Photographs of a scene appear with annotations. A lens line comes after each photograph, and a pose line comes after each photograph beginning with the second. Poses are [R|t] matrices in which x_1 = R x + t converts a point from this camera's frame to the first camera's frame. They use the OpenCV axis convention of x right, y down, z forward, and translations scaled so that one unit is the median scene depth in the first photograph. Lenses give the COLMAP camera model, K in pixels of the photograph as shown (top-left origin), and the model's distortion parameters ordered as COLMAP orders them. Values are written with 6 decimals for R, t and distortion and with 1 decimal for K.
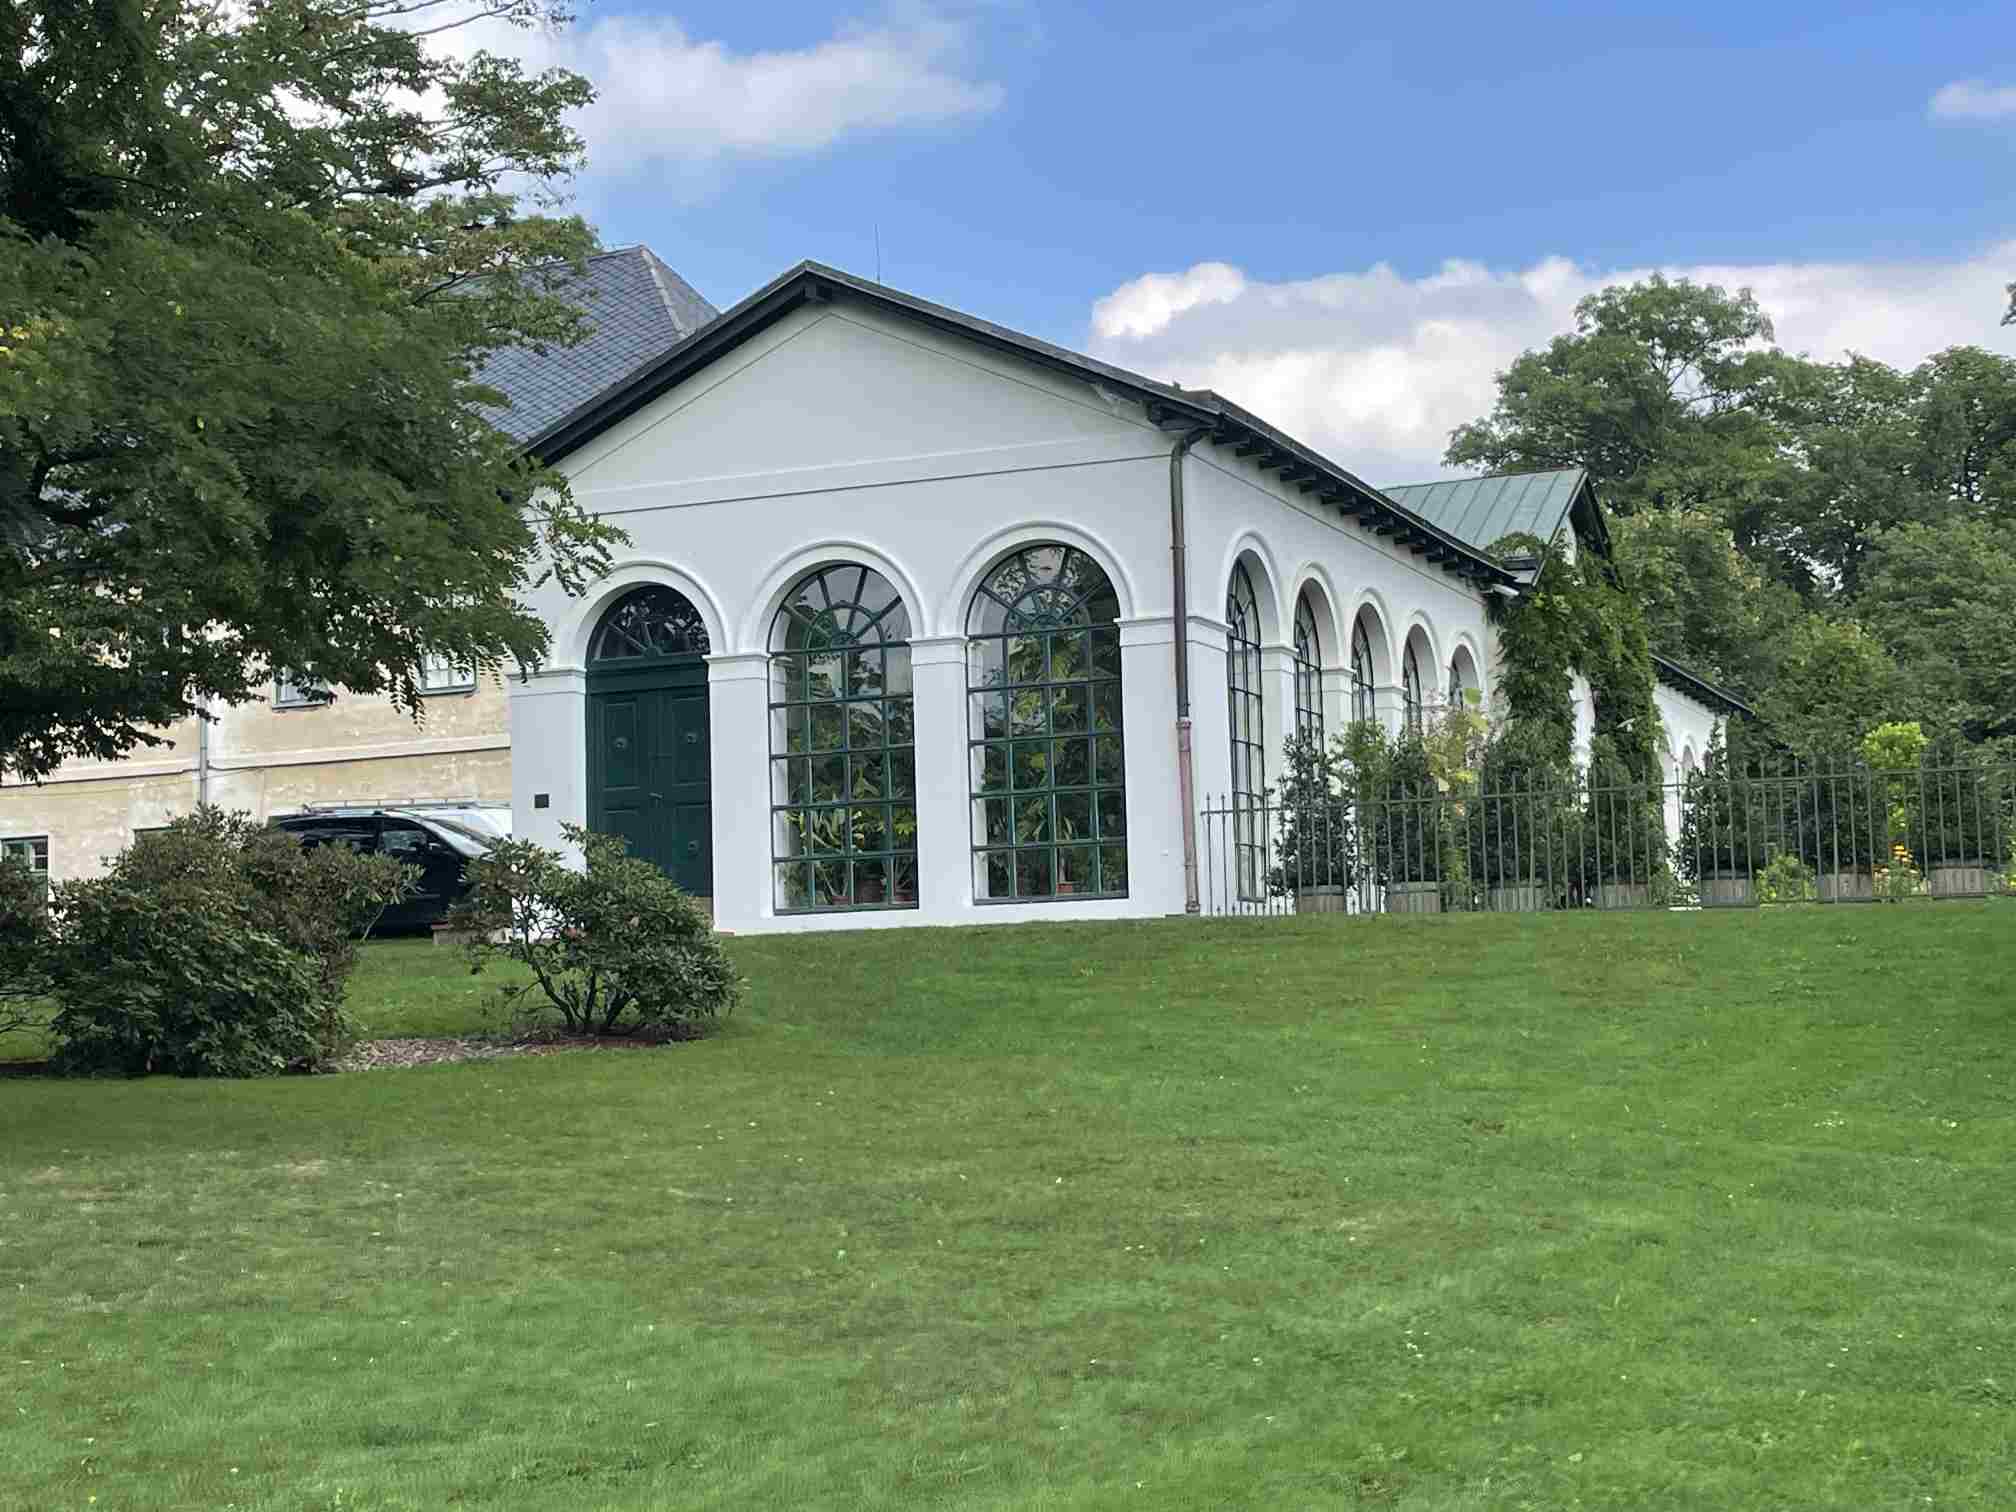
lens RADIAL K [[3076.3, 0, 1008.0], [0, 3076.3, 756.0], [0, 0, 1]] dist [0.213127, -0.055533]
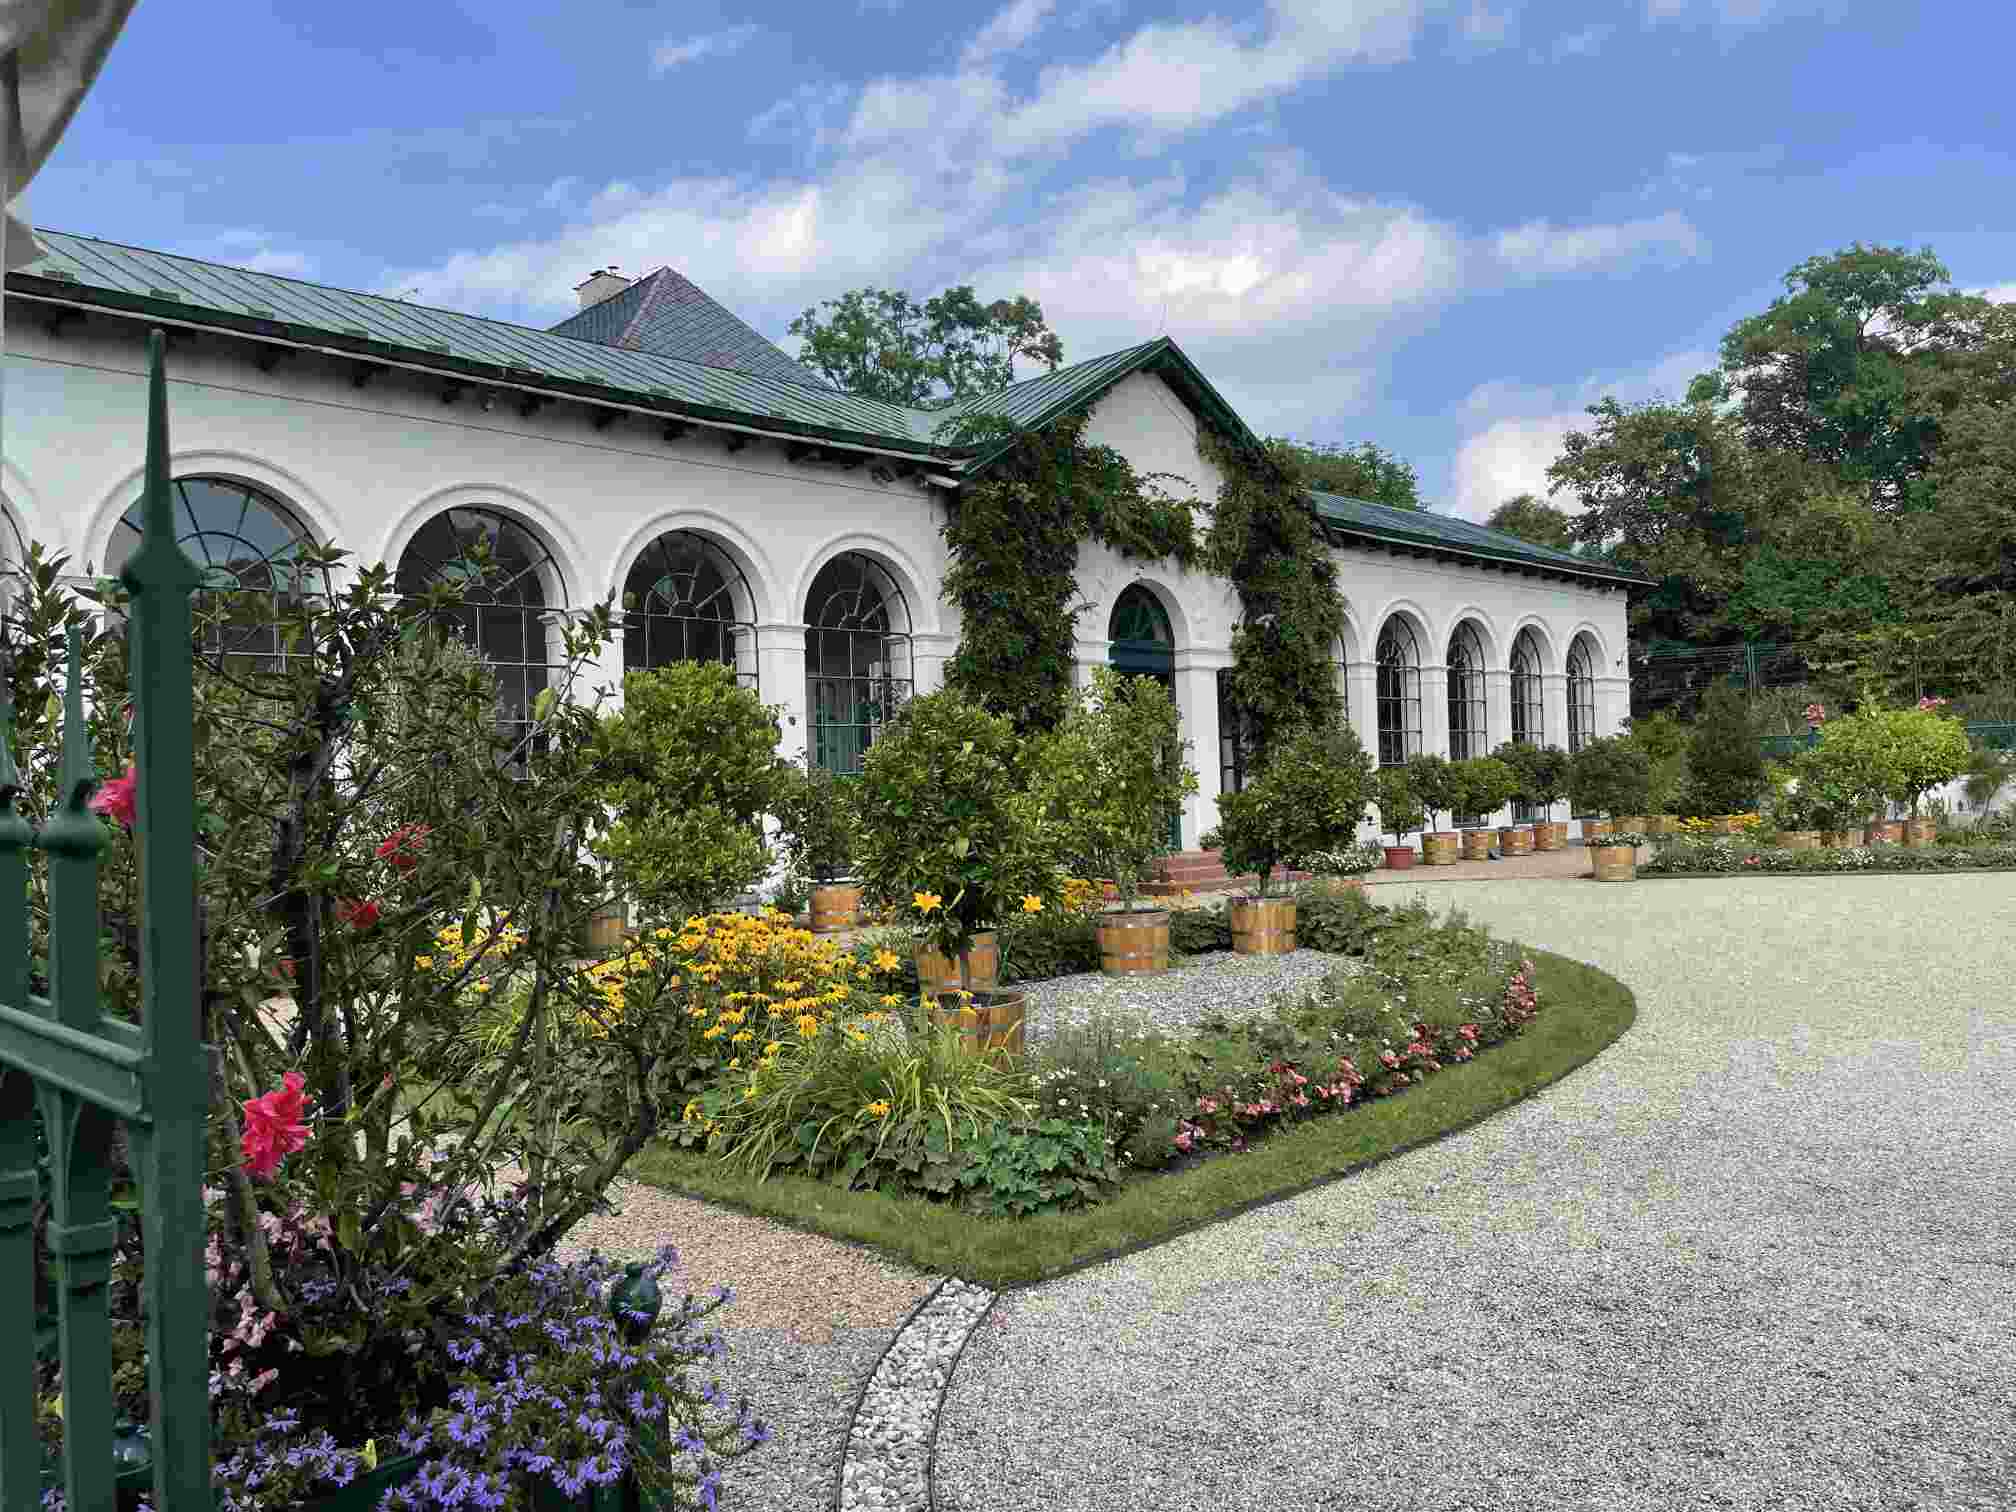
lens RADIAL K [[1487.0, 0, 1008.0], [0, 1487.0, 756.0], [0, 0, 1]] dist [0.067745, -0.095764]
pose [[0.911106, -0.007865, -0.412098, 0.199180], [0.044330, 0.995888, 0.079003, -0.005066], [0.409782, -0.090249, 0.907708, 0.352815]]
